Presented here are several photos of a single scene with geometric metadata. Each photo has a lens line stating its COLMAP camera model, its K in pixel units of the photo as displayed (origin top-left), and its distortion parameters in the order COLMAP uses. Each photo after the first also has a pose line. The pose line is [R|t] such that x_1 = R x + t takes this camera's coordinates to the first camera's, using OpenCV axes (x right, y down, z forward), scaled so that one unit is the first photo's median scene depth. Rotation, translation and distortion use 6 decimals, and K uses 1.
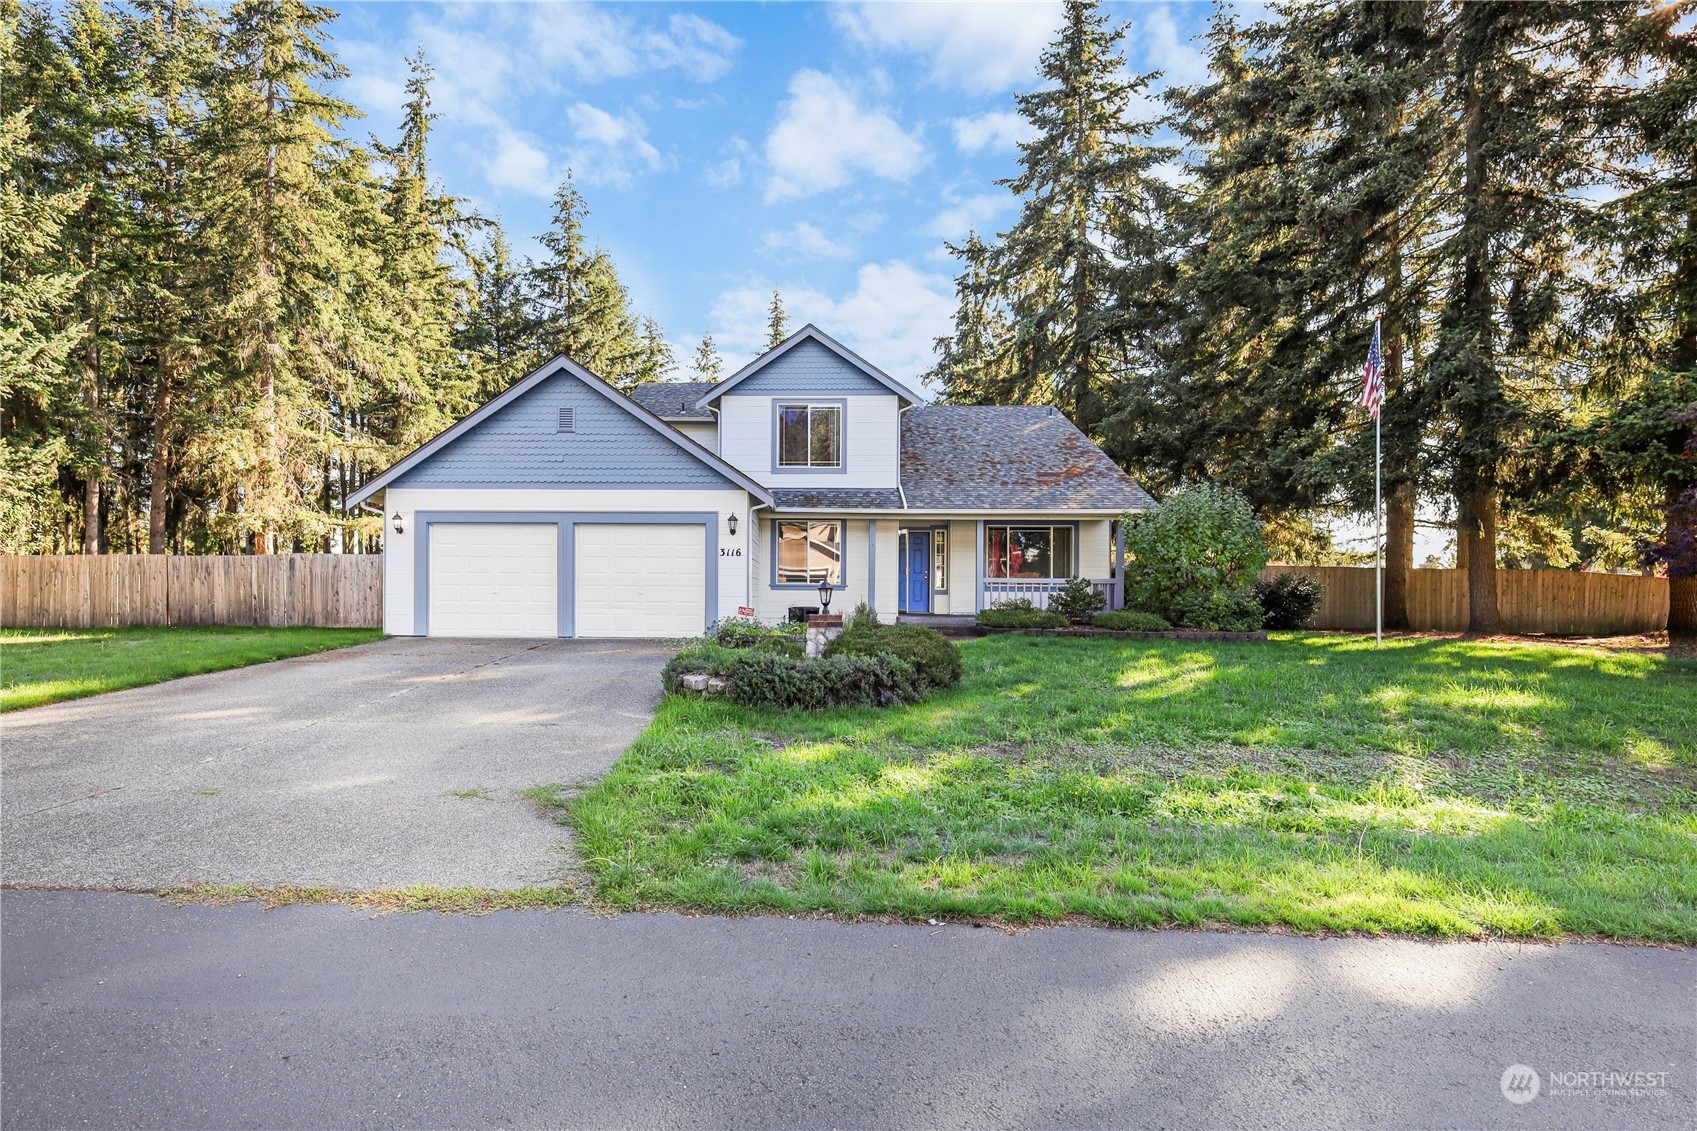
lens RADIAL K [[829.9, 0, 778.5], [0, 829.9, 587.4], [0, 0, 1]] dist [0.002769, 0.001190]
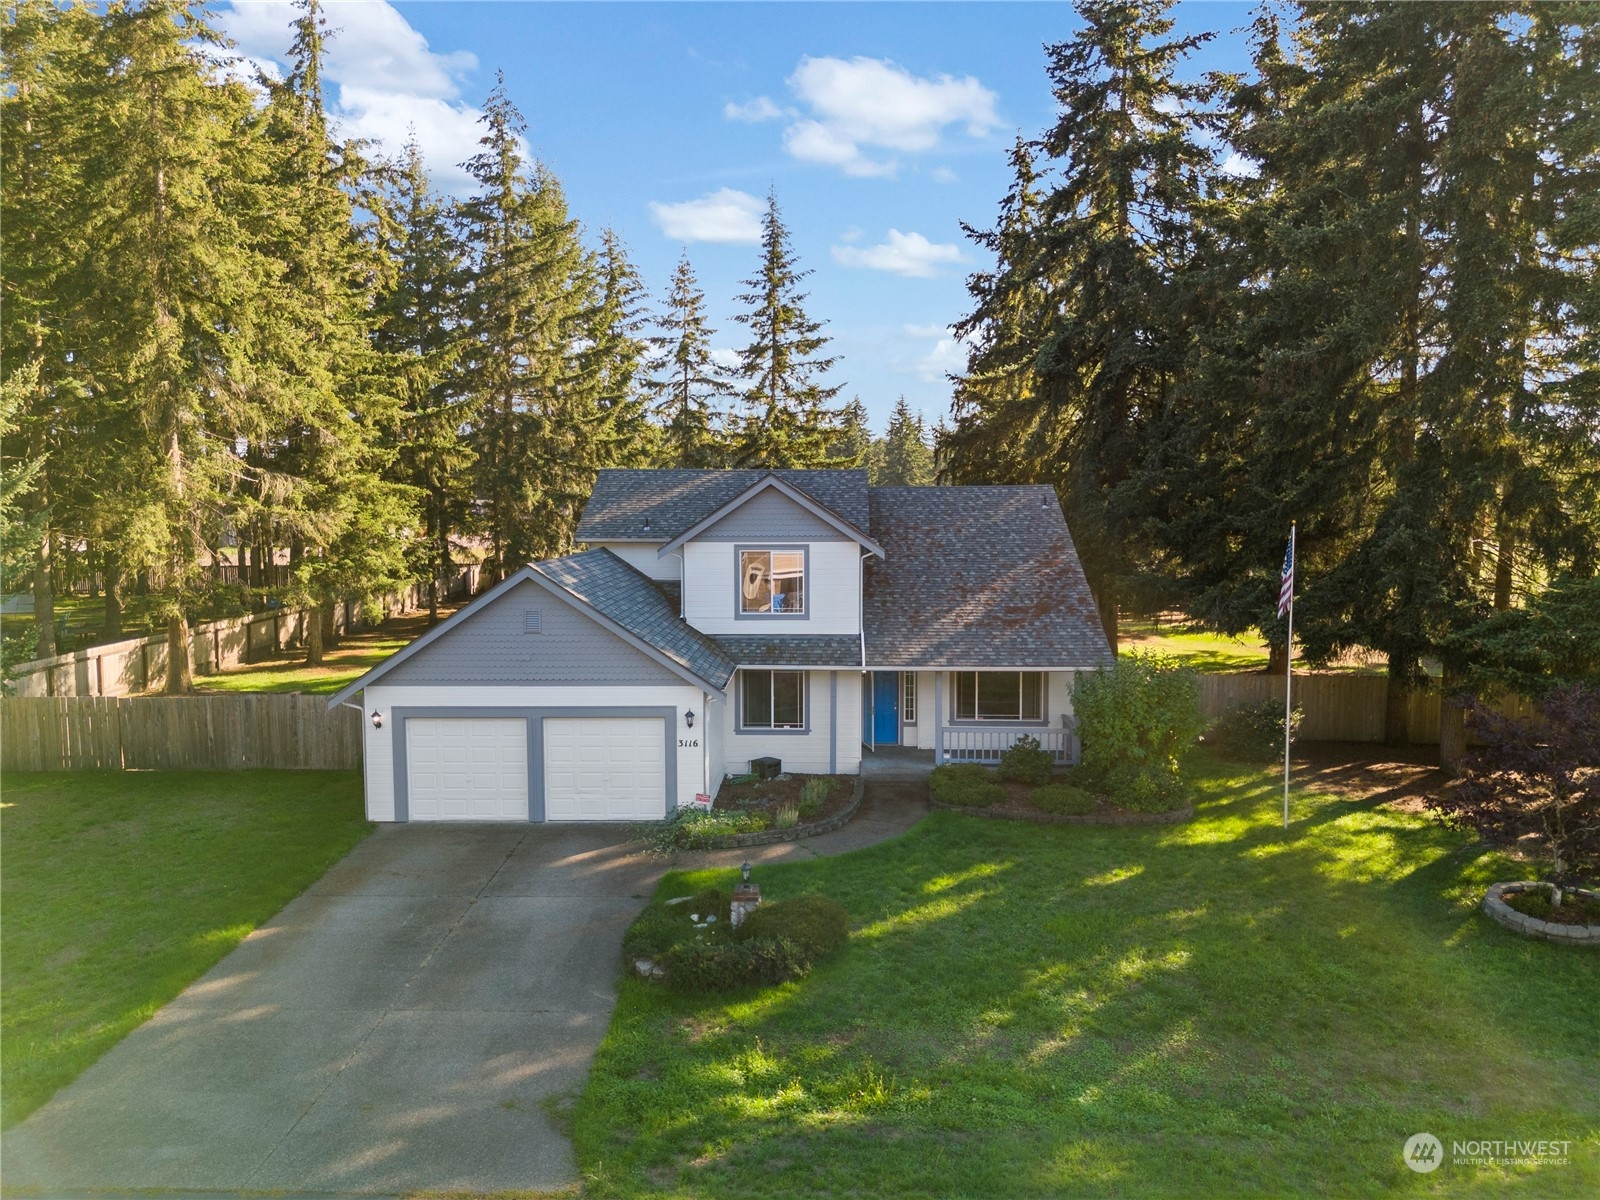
lens RADIAL K [[1163.8, 0, 802.3], [0, 1163.8, 598.6], [0, 0, 1]] dist [0.044045, -0.029303]
pose [[0.999958, -0.009157, 0.000330, 0.068326], [0.009090, 0.995881, 0.090212, -0.270457], [-0.001155, -0.090205, 0.995923, -0.364330]]
